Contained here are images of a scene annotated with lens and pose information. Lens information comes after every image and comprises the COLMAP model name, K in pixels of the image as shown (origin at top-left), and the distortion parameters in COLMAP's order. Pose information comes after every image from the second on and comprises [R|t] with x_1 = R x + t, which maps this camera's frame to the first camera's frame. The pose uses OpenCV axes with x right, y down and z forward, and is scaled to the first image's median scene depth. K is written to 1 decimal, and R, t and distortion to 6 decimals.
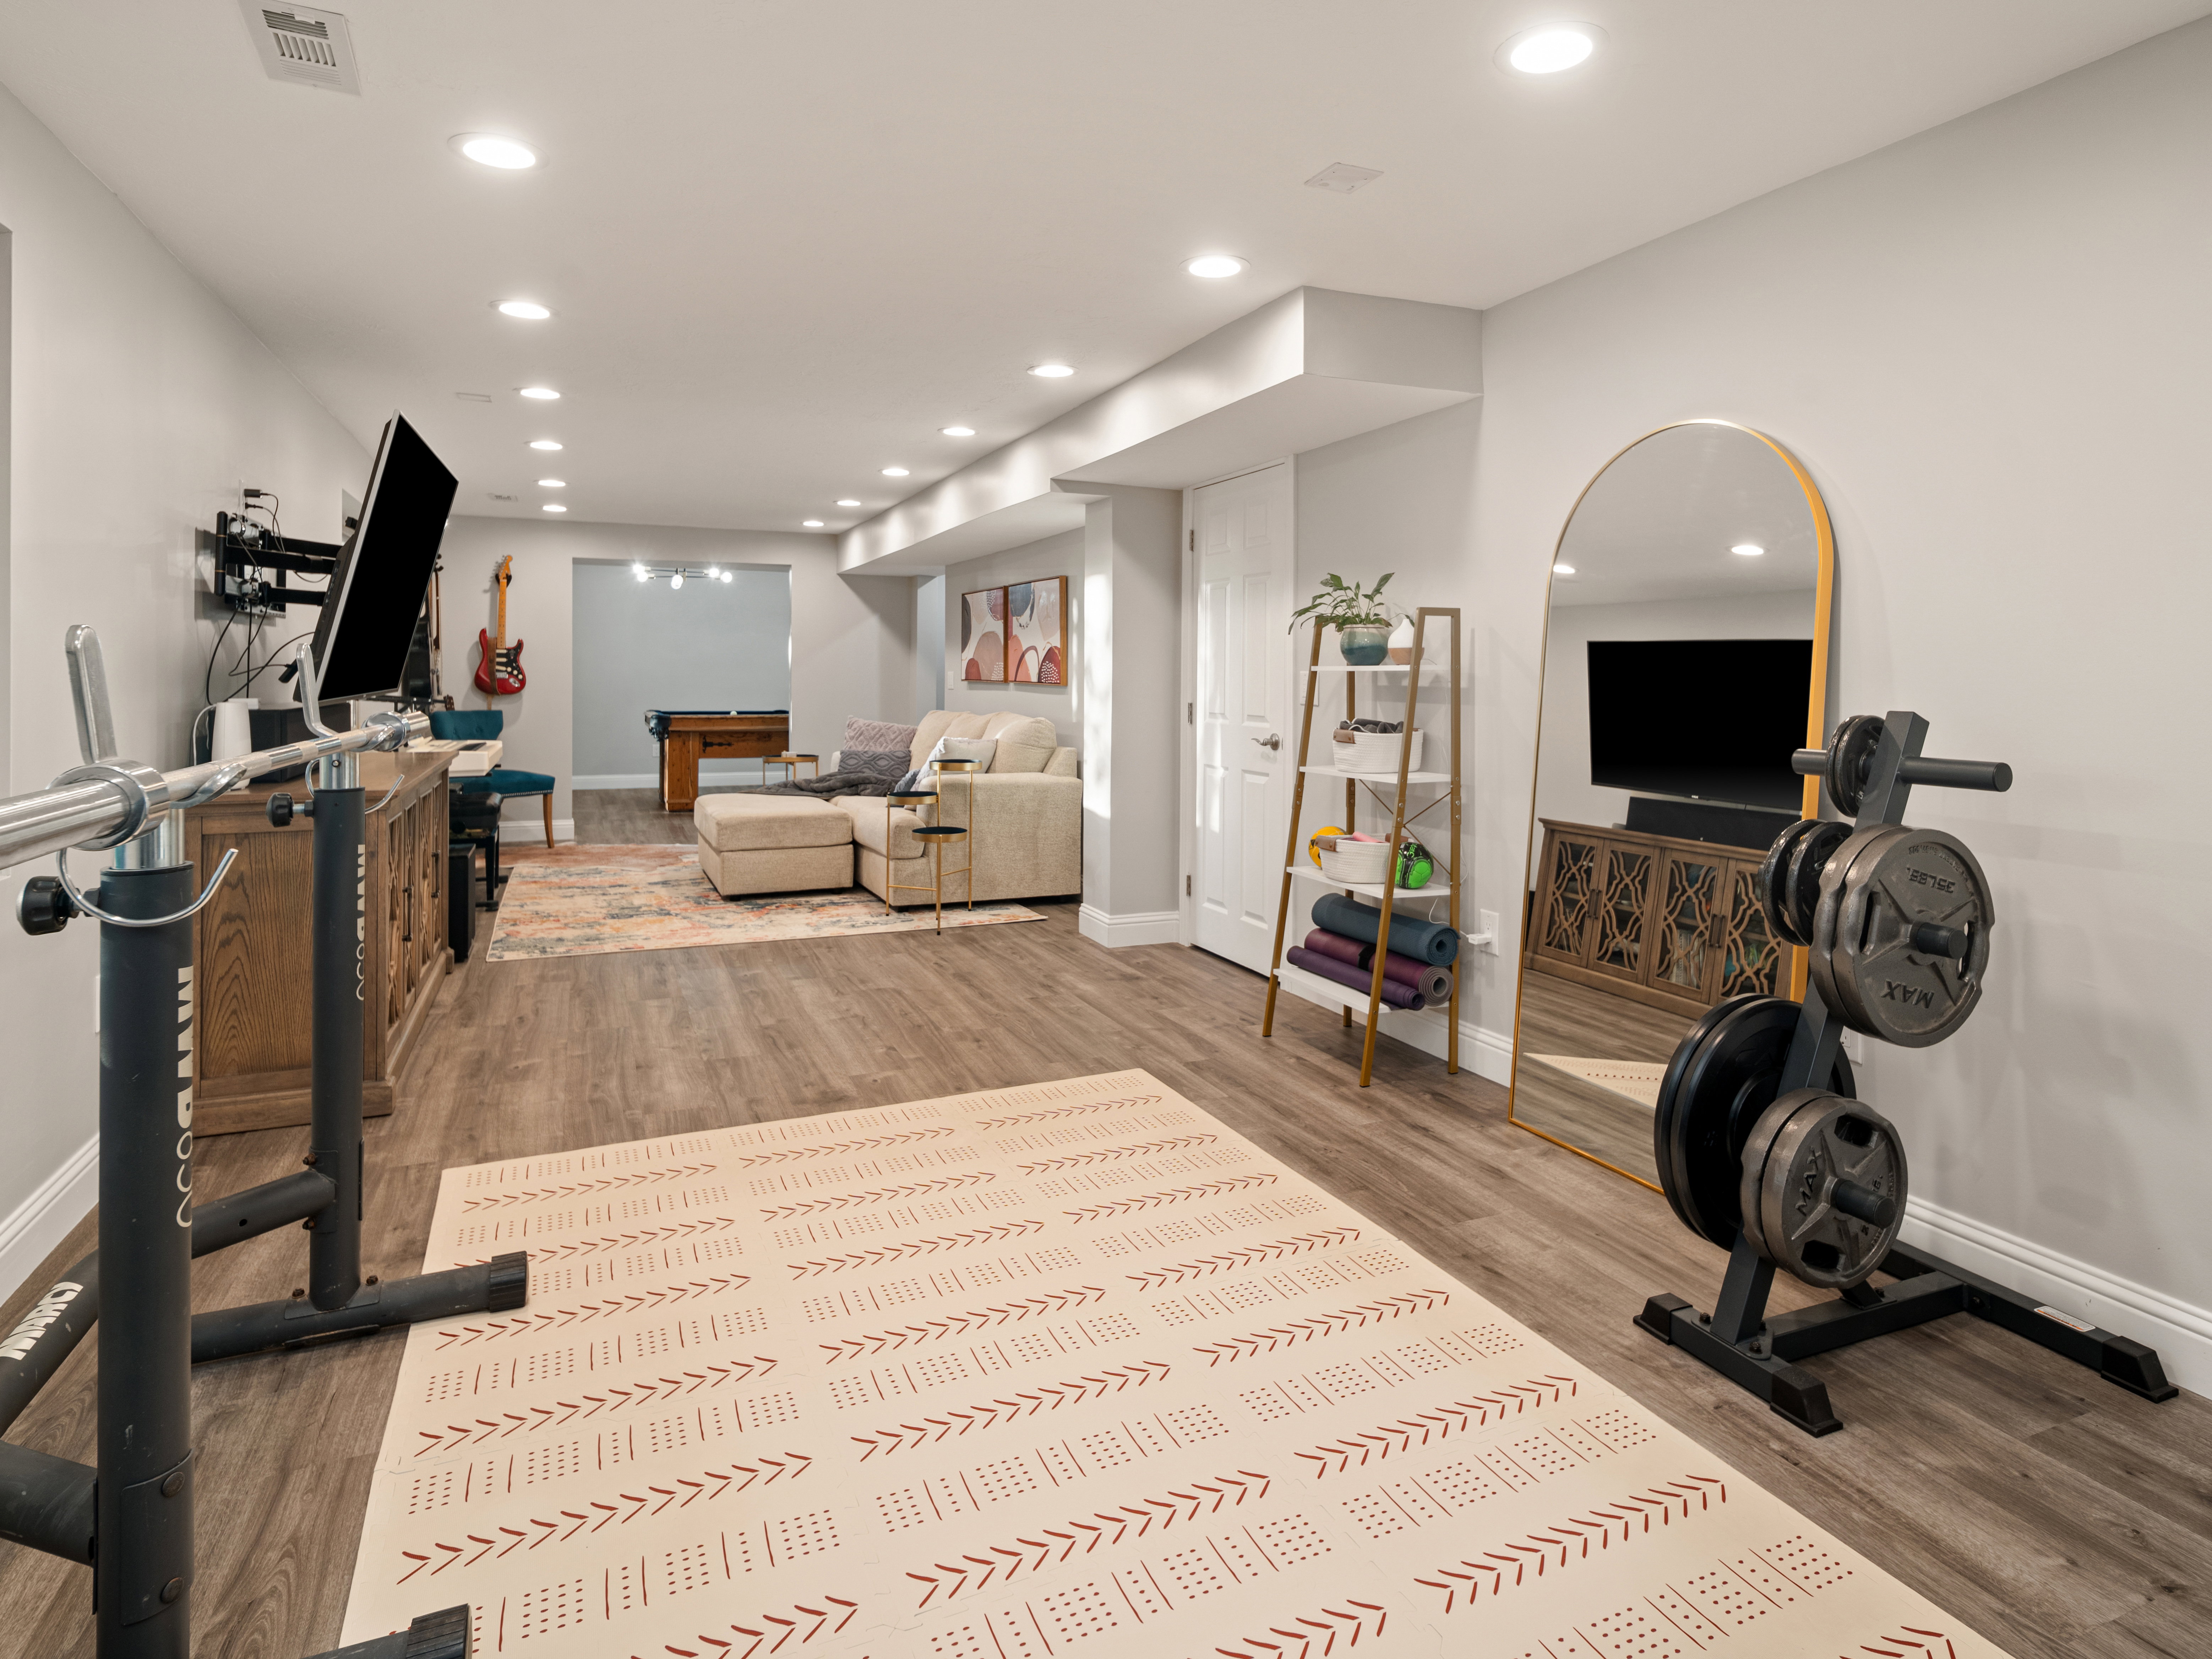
lens RADIAL K [[1232.9, 0, 1110.0], [0, 1232.9, 816.2], [0, 0, 1]] dist [0.002685, -0.000477]
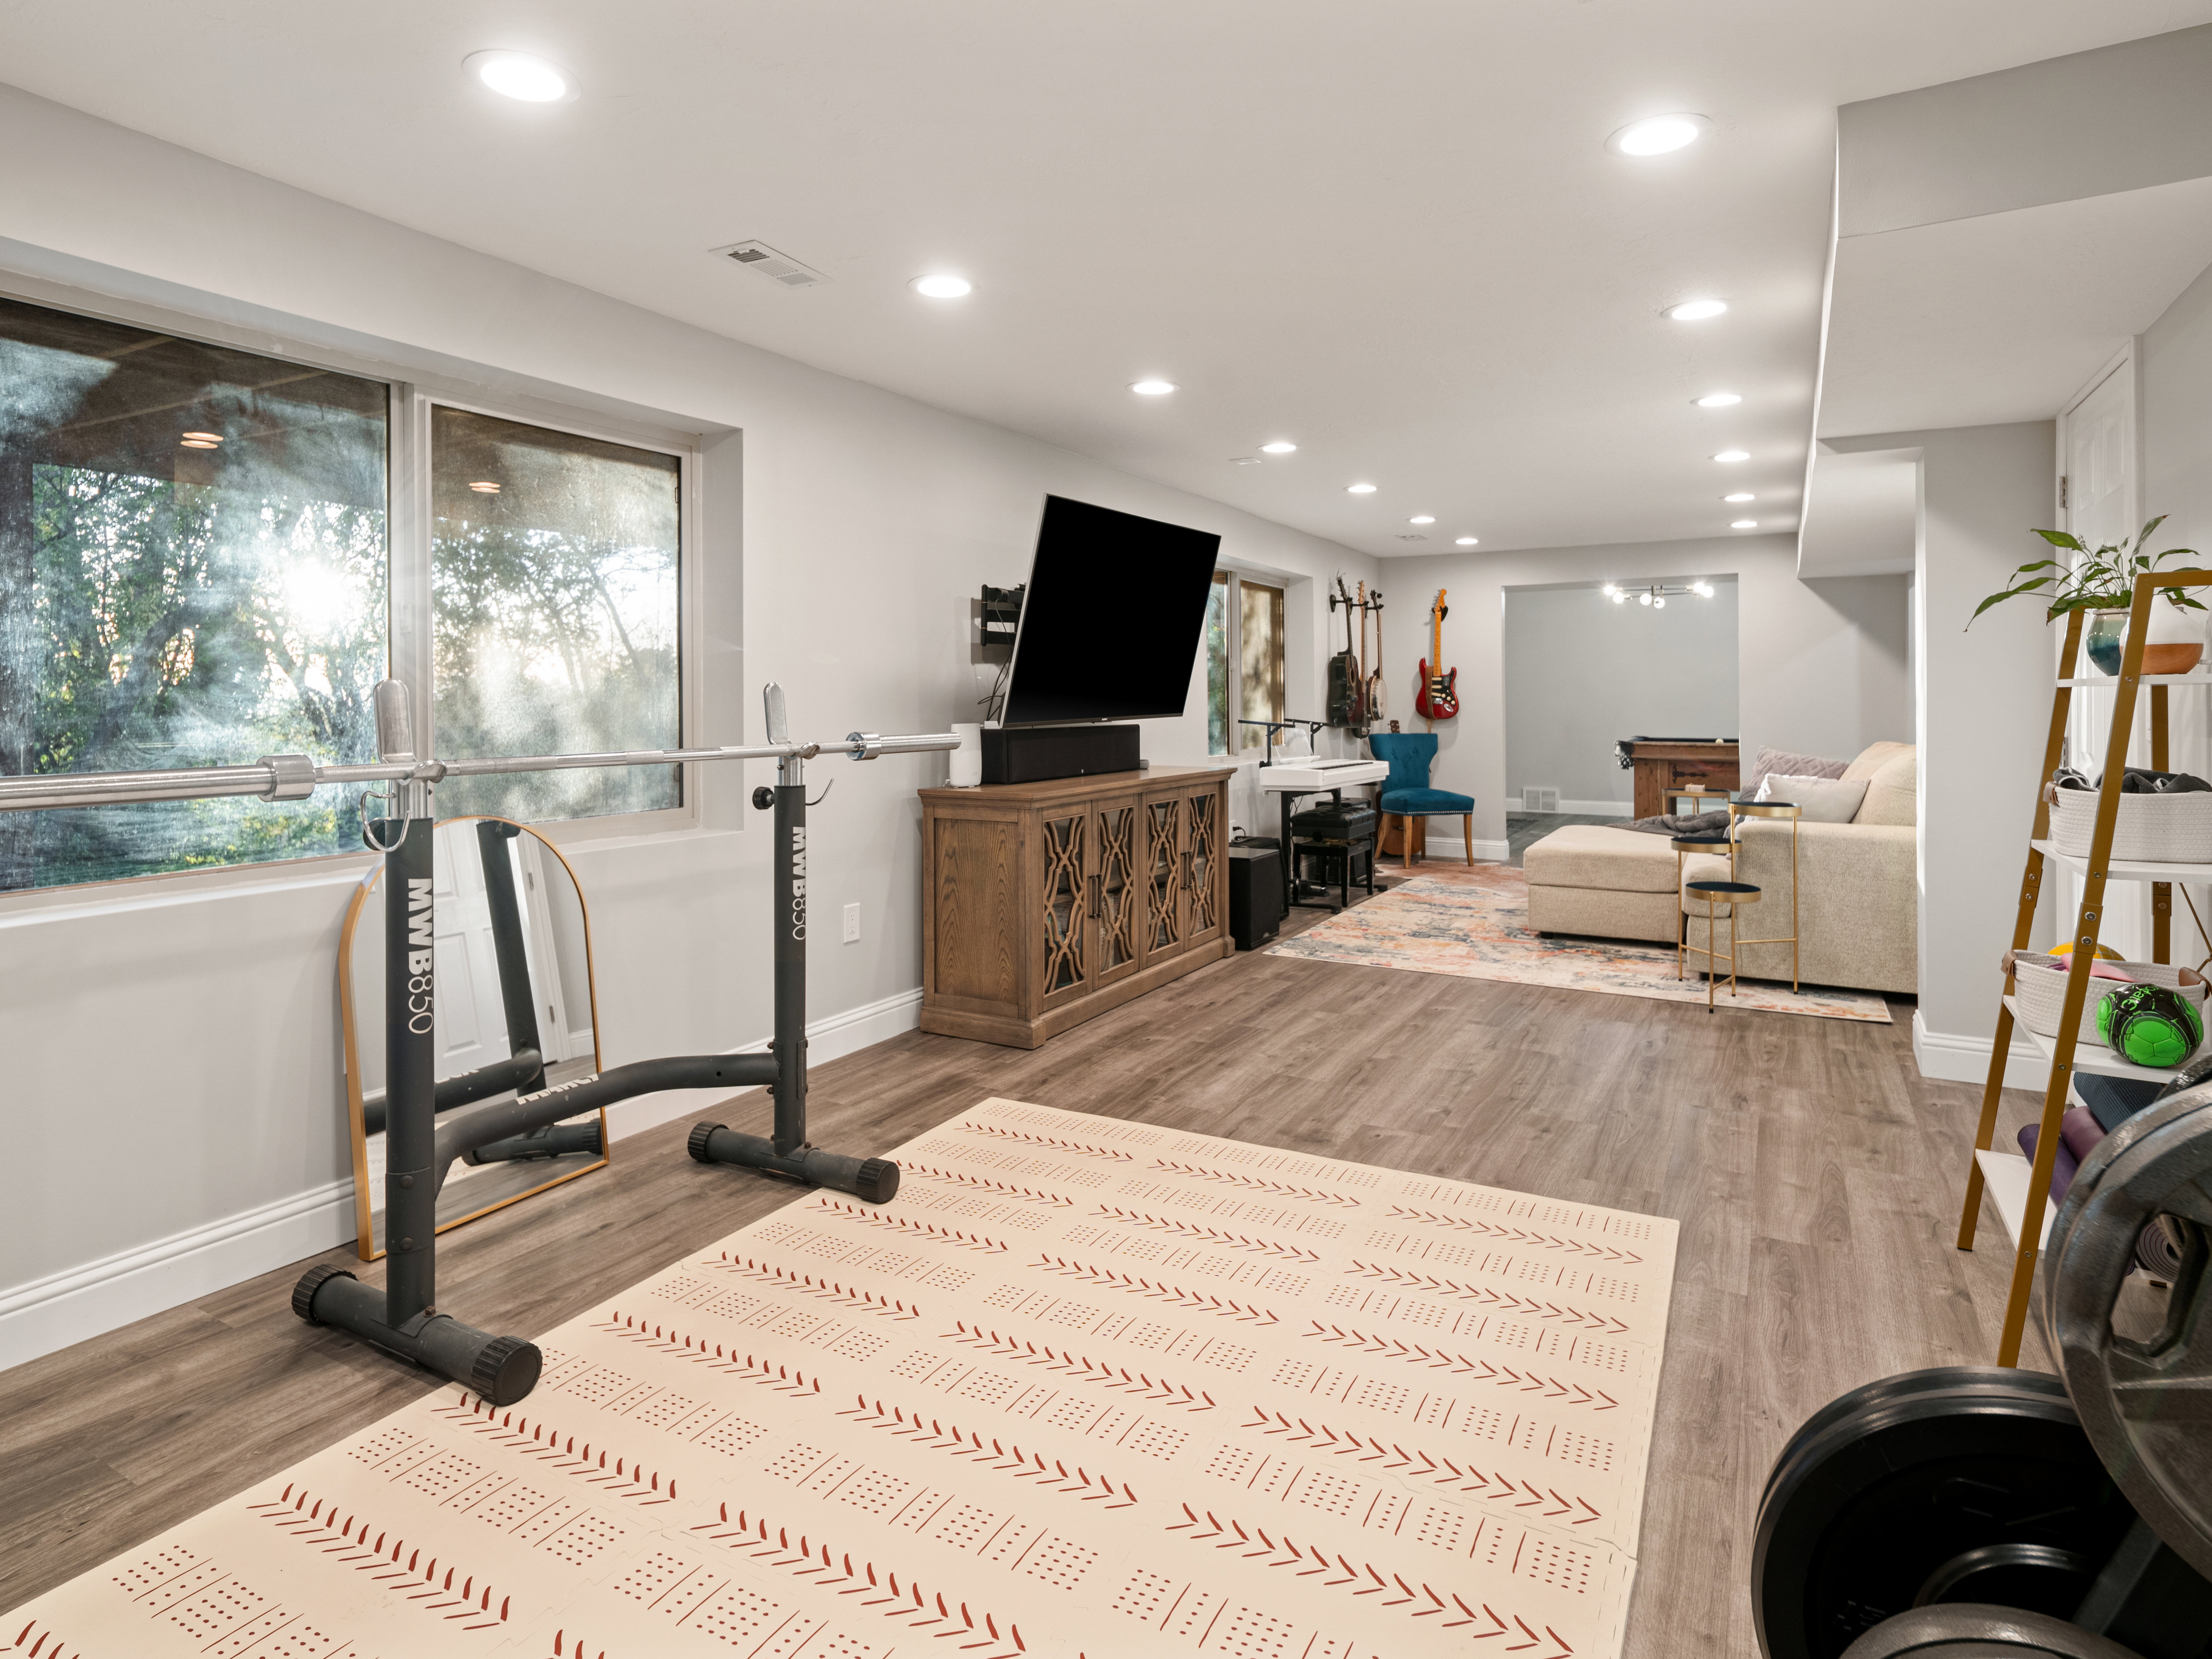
lens RADIAL K [[1232.8, 0, 1098.0], [0, 1232.8, 819.5], [0, 0, 1]] dist [0.002685, -0.000477]
pose [[0.589341, 0.070447, -0.804807, 0.251540], [-0.084315, 0.996114, 0.025451, -0.017339], [0.803472, 0.052858, 0.592991, 0.161648]]
